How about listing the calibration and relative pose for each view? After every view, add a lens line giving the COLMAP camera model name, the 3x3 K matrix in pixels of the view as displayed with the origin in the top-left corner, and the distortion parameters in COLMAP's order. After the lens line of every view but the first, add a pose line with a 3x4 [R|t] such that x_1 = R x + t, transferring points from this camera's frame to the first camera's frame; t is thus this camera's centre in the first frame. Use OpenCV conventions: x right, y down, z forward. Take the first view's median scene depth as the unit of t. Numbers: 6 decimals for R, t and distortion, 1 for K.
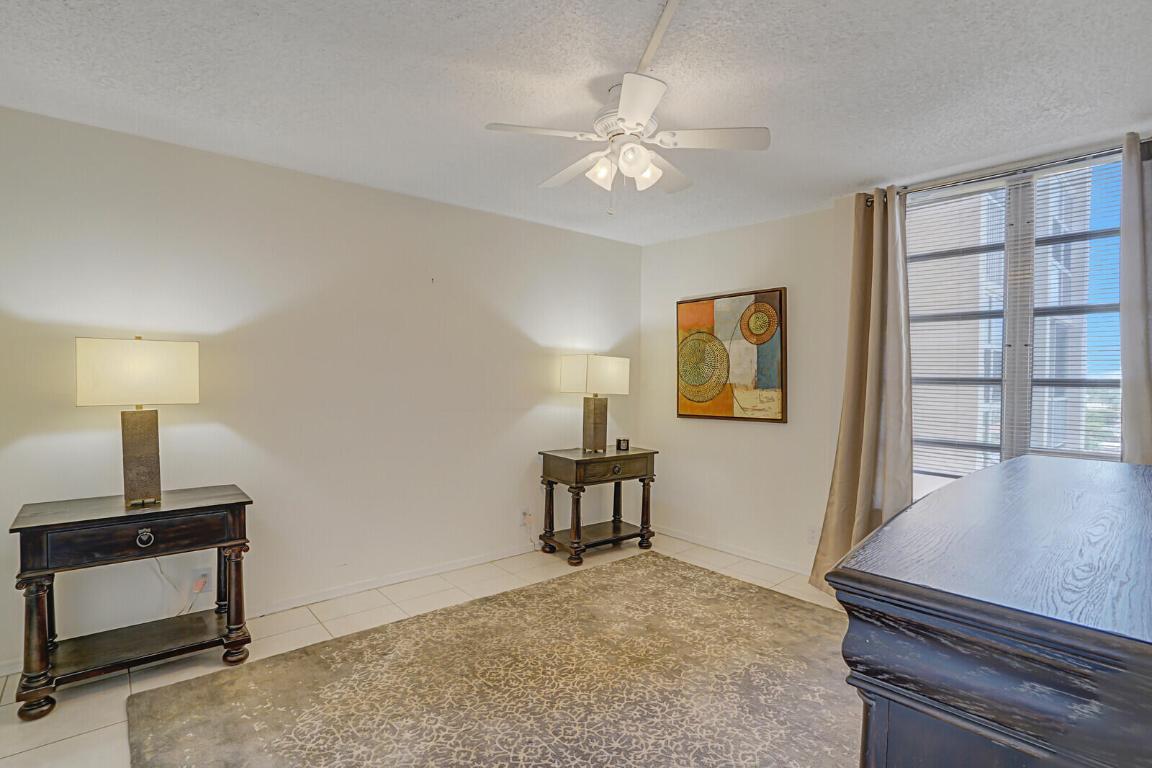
lens RADIAL K [[584.9, 0, 568.4], [0, 584.9, 381.4], [0, 0, 1]] dist [-0.003529, -0.000140]
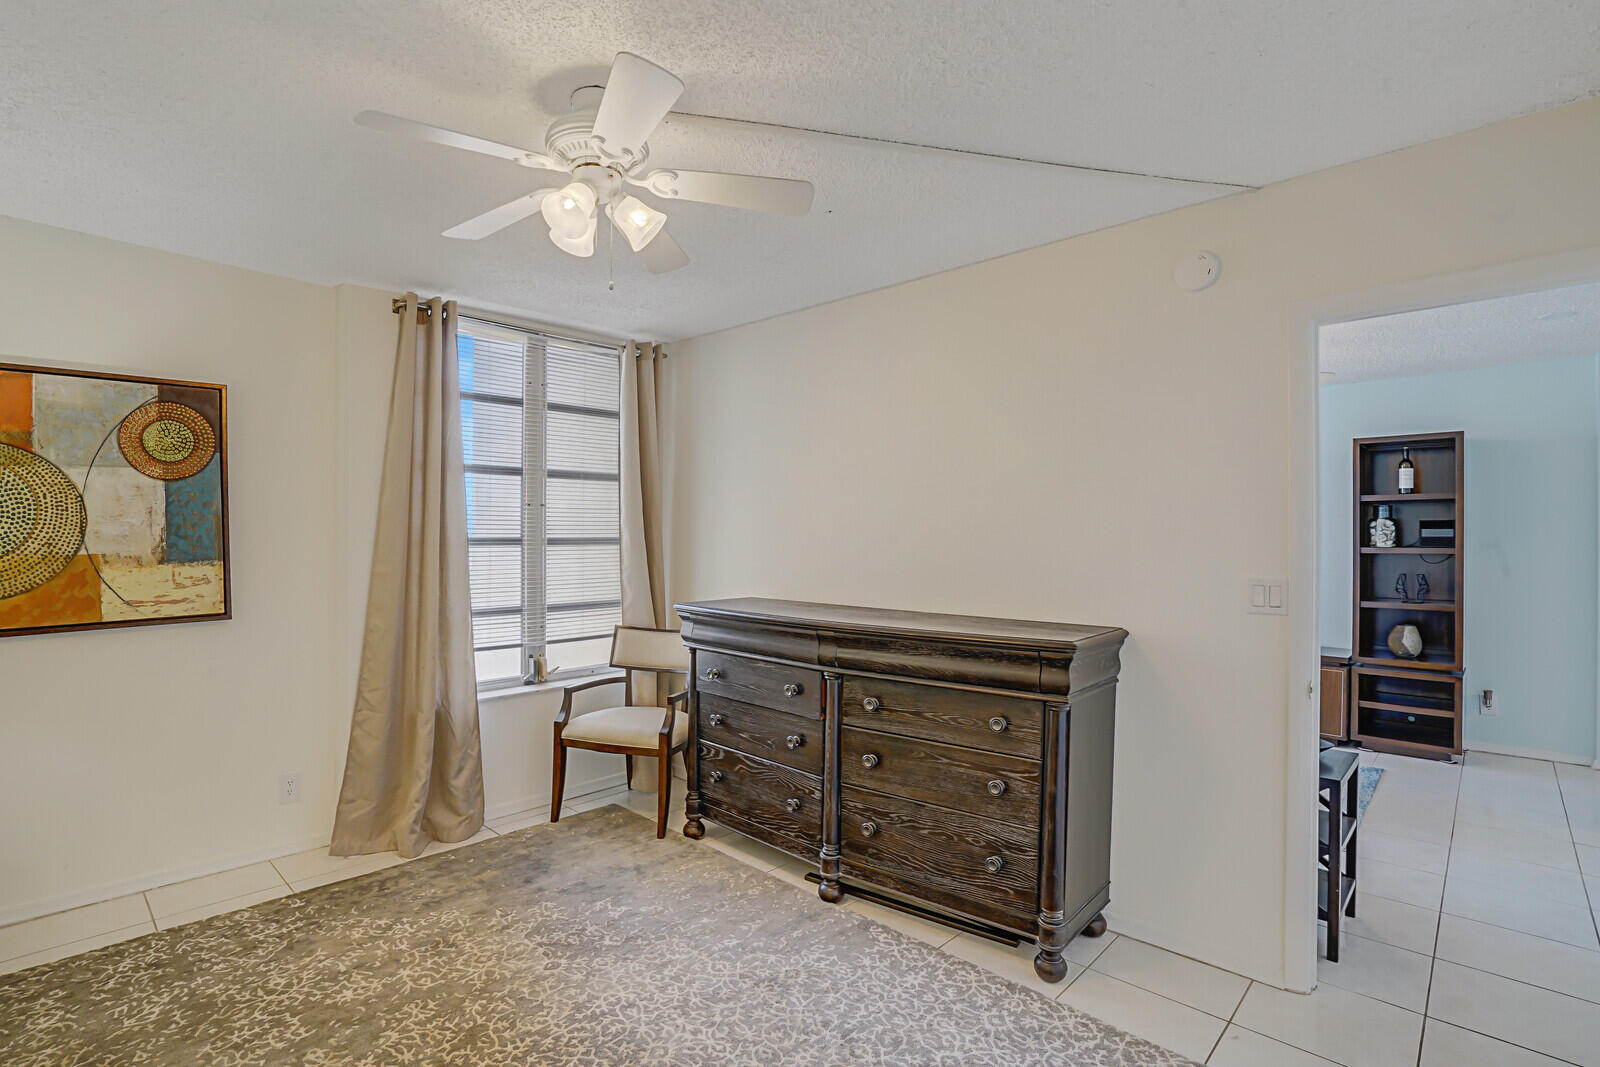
lens RADIAL K [[782.3, 0, 791.7], [0, 782.3, 531.4], [0, 0, 1]] dist [-0.038689, 0.015107]
pose [[-0.111212, -0.003263, 0.993791, -0.452148], [0.014112, 0.999889, 0.004862, -0.011818], [-0.993696, 0.014566, -0.111154, 0.526031]]
